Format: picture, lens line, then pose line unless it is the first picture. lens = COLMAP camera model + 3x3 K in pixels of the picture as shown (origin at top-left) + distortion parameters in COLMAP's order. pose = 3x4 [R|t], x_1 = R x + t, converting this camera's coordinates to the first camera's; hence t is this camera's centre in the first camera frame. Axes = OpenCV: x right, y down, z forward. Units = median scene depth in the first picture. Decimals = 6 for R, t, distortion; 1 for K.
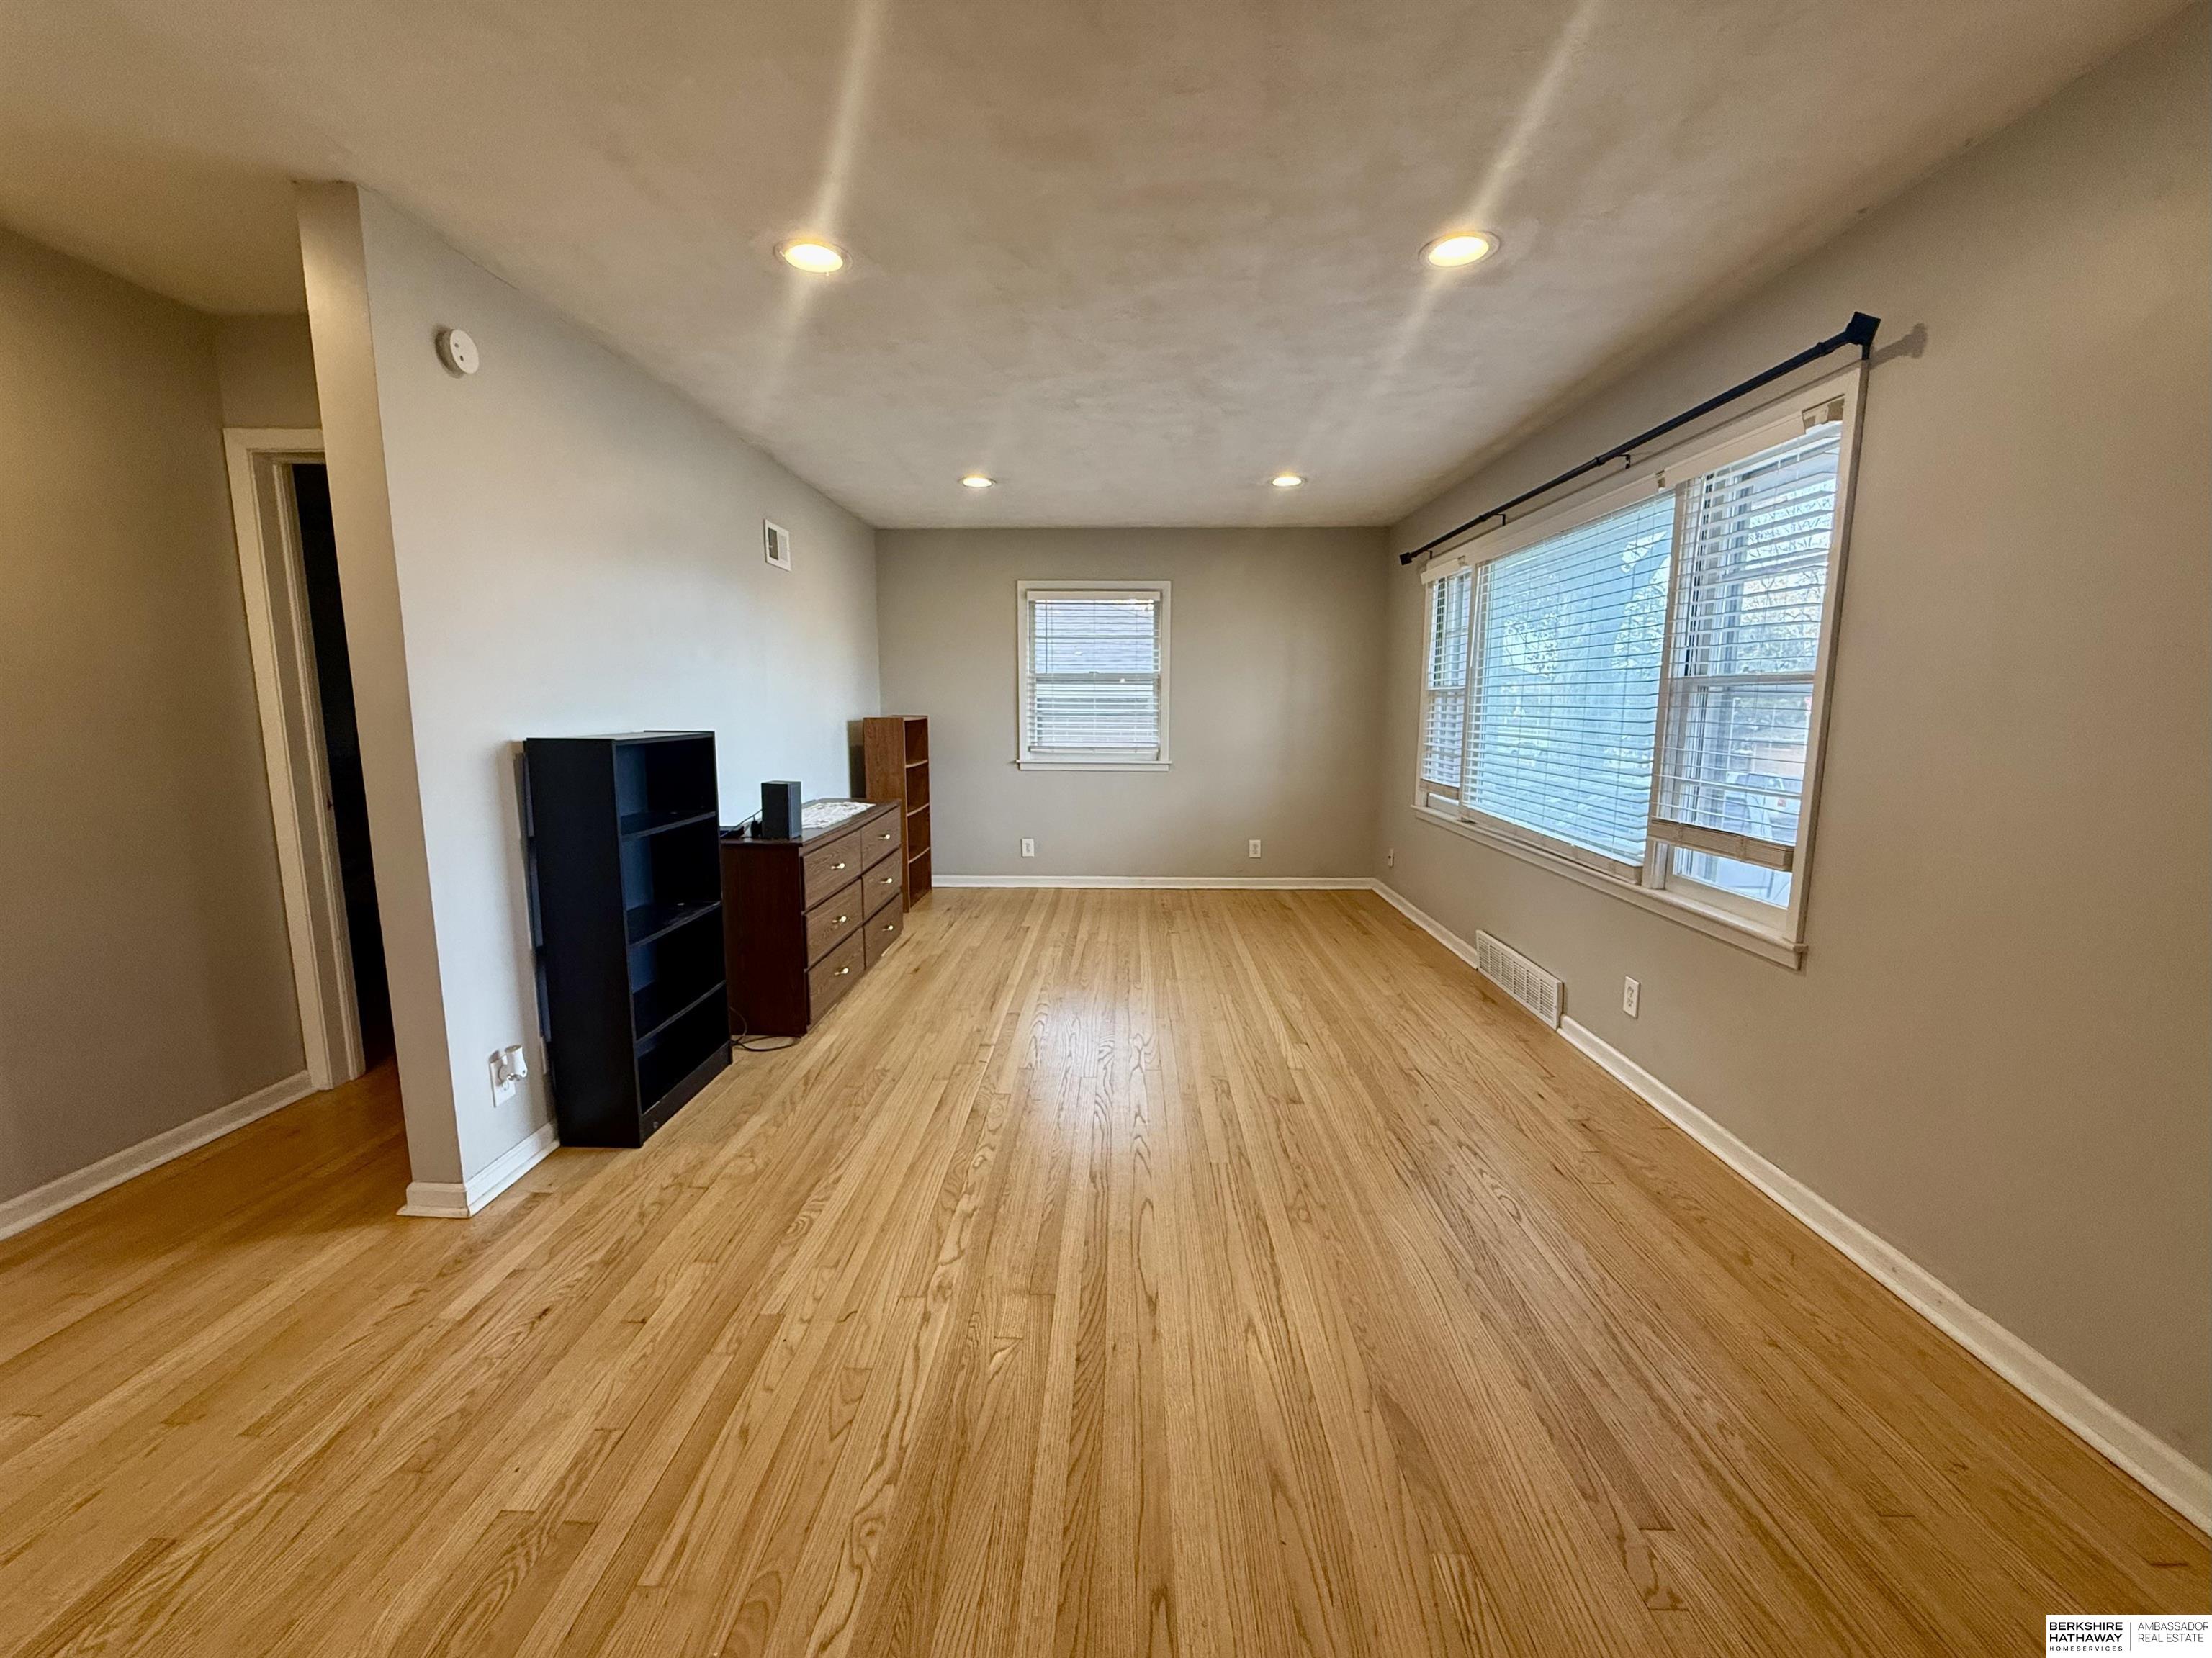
lens RADIAL K [[899.5, 0, 1102.8], [0, 899.5, 831.1], [0, 0, 1]] dist [-0.000073, -0.000268]
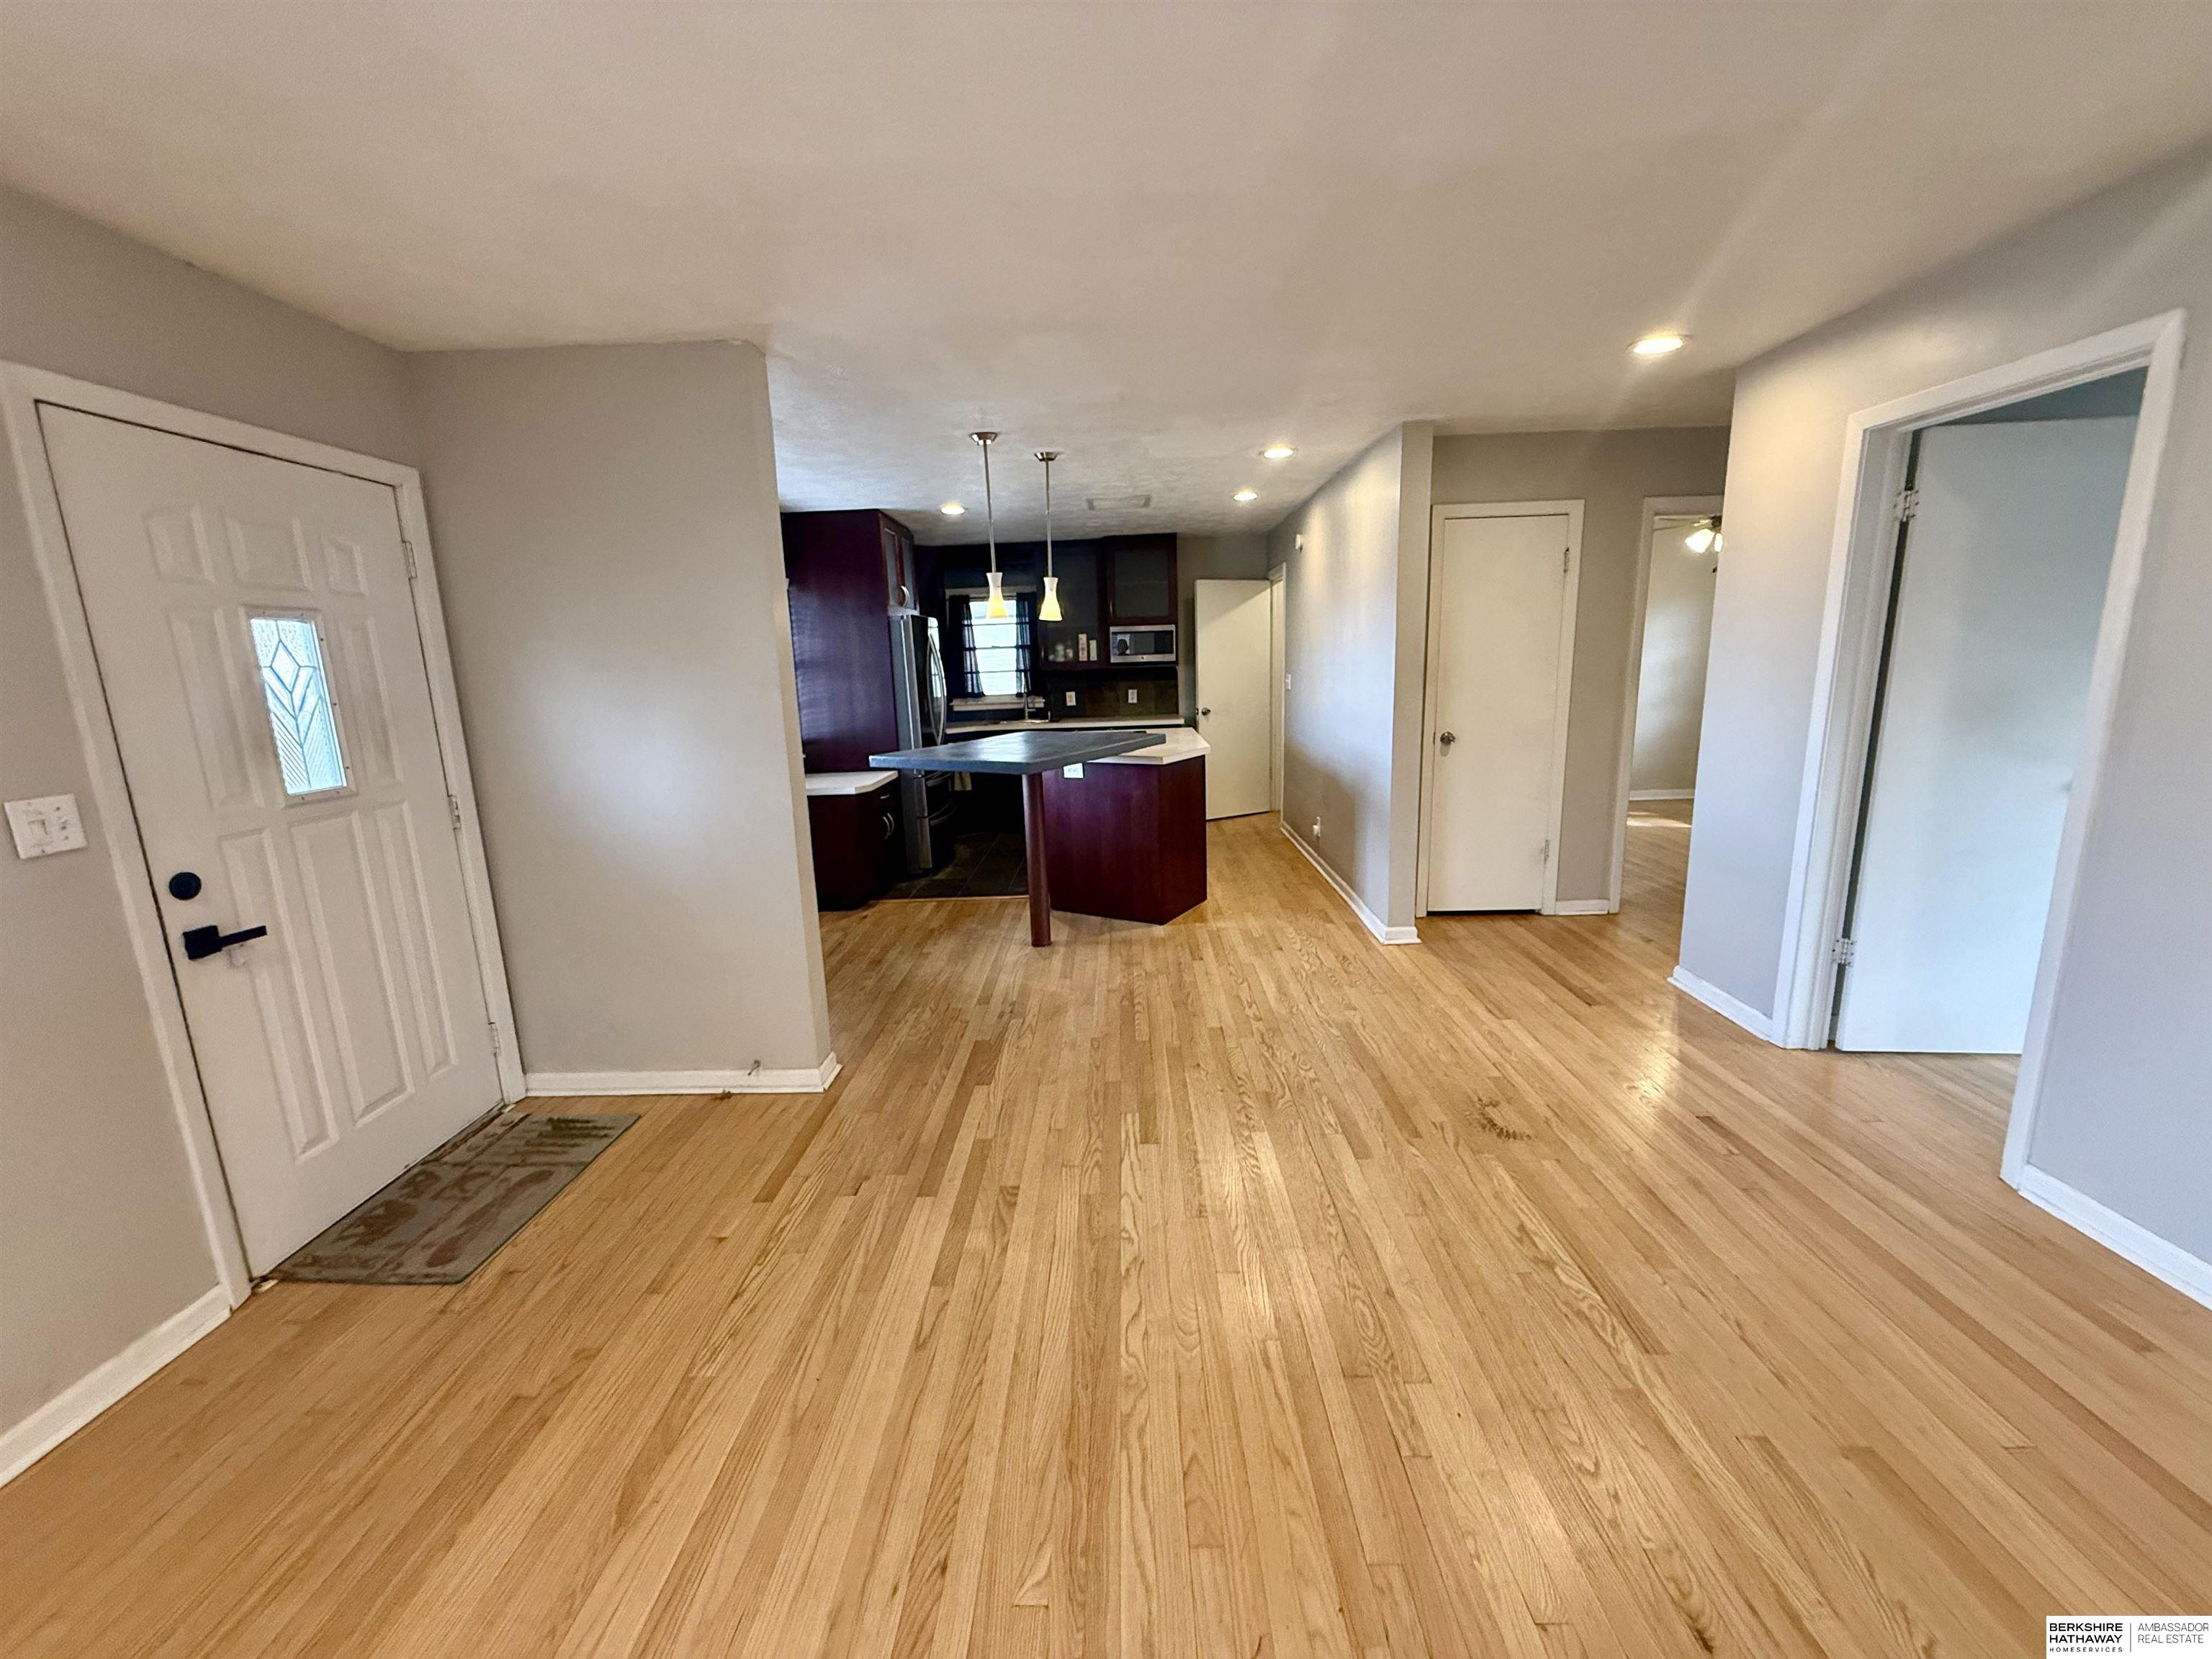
lens RADIAL K [[878.0, 0, 1102.6], [0, 878.0, 831.4], [0, 0, 1]] dist [0.000468, -0.000705]
pose [[-0.999545, 0.030025, 0.002817, -0.123738], [0.029262, 0.943030, 0.331418, -0.196175], [0.007295, 0.331349, -0.943480, 0.975717]]
